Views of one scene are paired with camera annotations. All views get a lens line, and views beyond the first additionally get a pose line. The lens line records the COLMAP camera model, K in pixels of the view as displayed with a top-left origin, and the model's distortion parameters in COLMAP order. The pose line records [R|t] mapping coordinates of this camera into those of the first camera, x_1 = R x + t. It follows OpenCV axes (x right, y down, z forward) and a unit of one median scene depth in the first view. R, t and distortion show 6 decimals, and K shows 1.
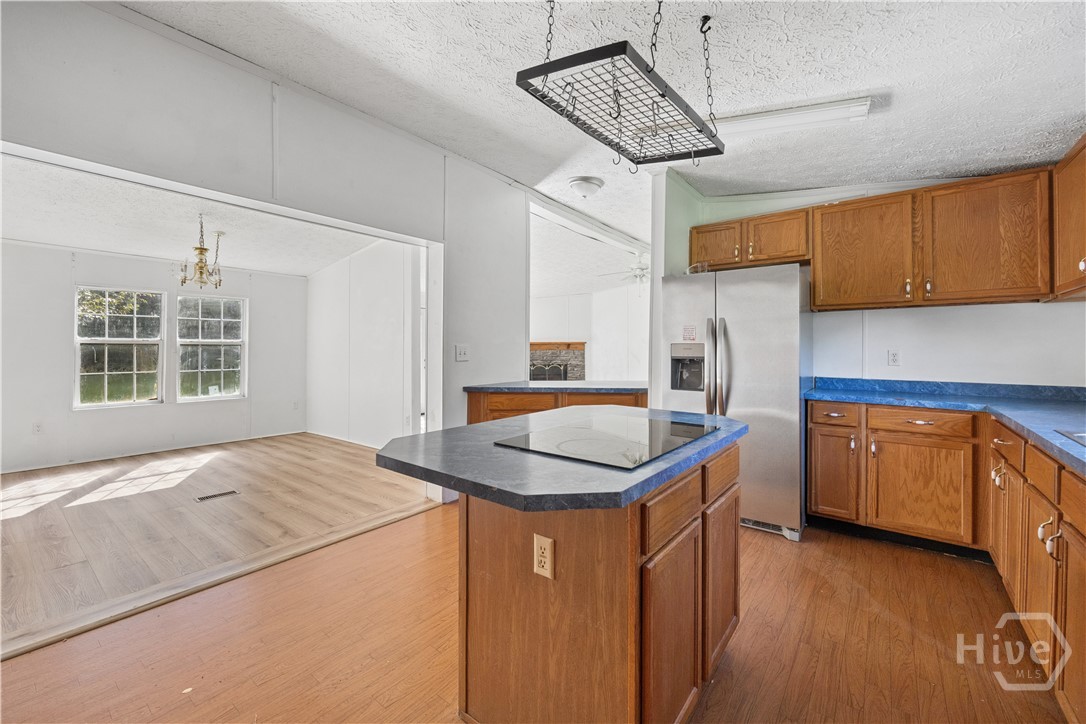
lens RADIAL K [[441.8, 0, 543.8], [0, 441.8, 344.5], [0, 0, 1]] dist [0.010641, -0.000229]
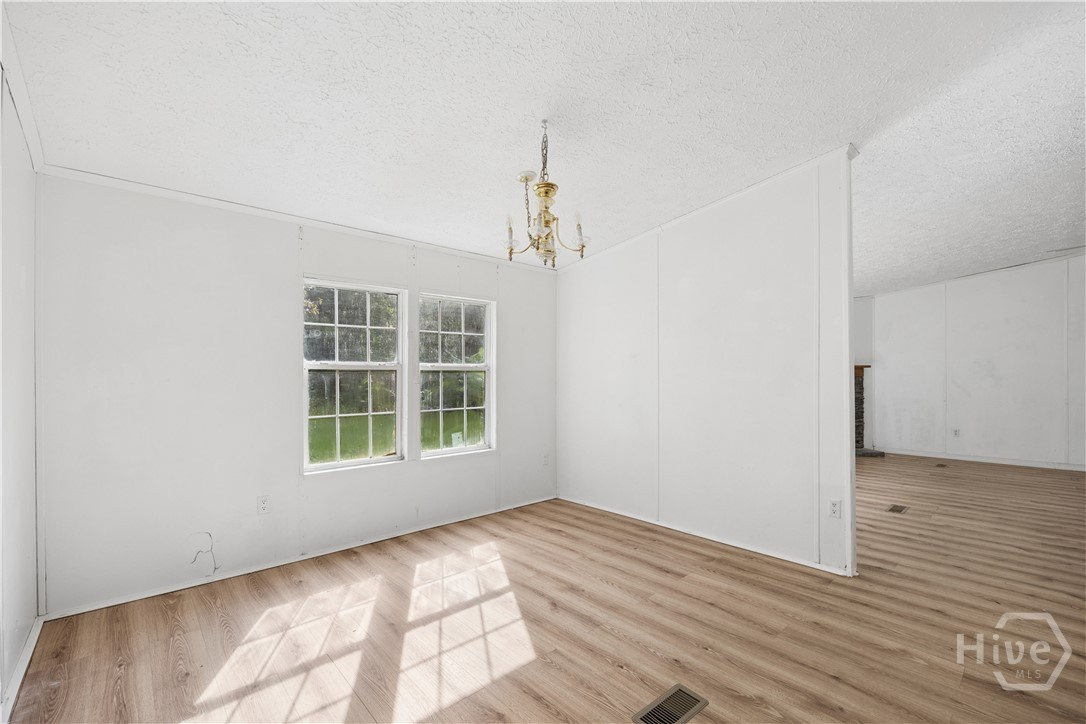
lens RADIAL K [[467.3, 0, 544.9], [0, 467.3, 377.3], [0, 0, 1]] dist [-0.000847, -0.000029]
pose [[0.984946, -0.003165, -0.172832, -0.530346], [0.005651, 0.999888, 0.013893, 0.000738], [0.172769, -0.014661, 0.984853, 0.358716]]
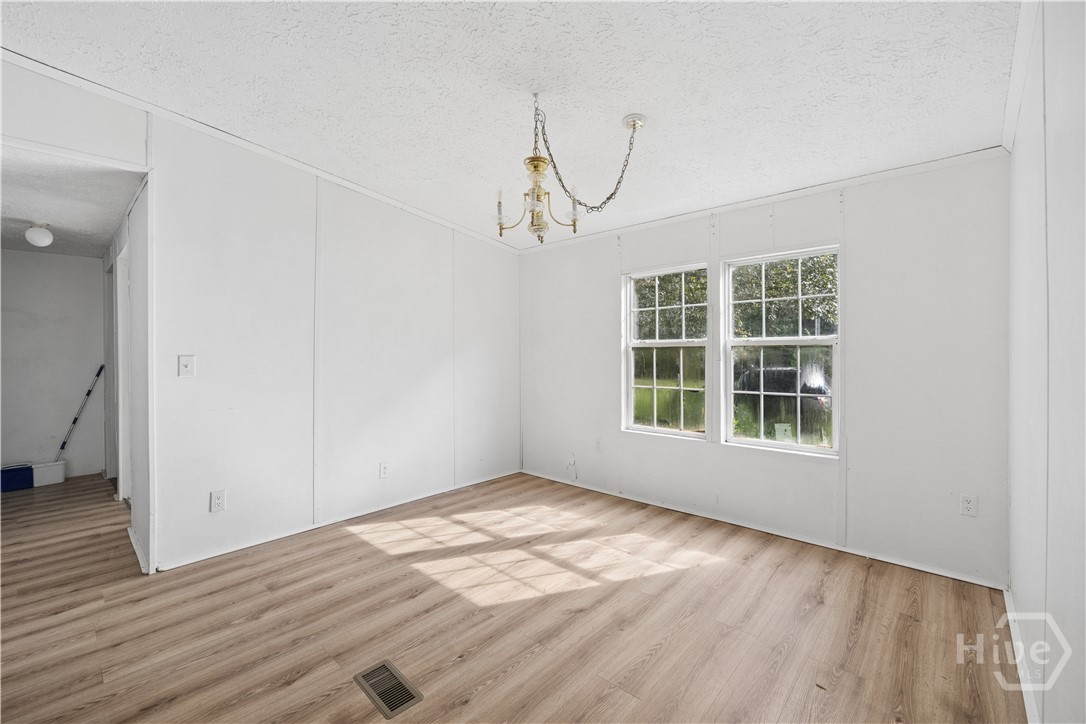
lens RADIAL K [[451.4, 0, 544.3], [0, 451.4, 355.2], [0, 0, 1]] dist [-0.002355, -0.000250]
pose [[-0.079953, 0.003460, -0.996793, -0.200896], [0.018456, 0.999828, 0.001990, 0.005238], [0.996628, -0.018238, -0.080003, 0.821000]]
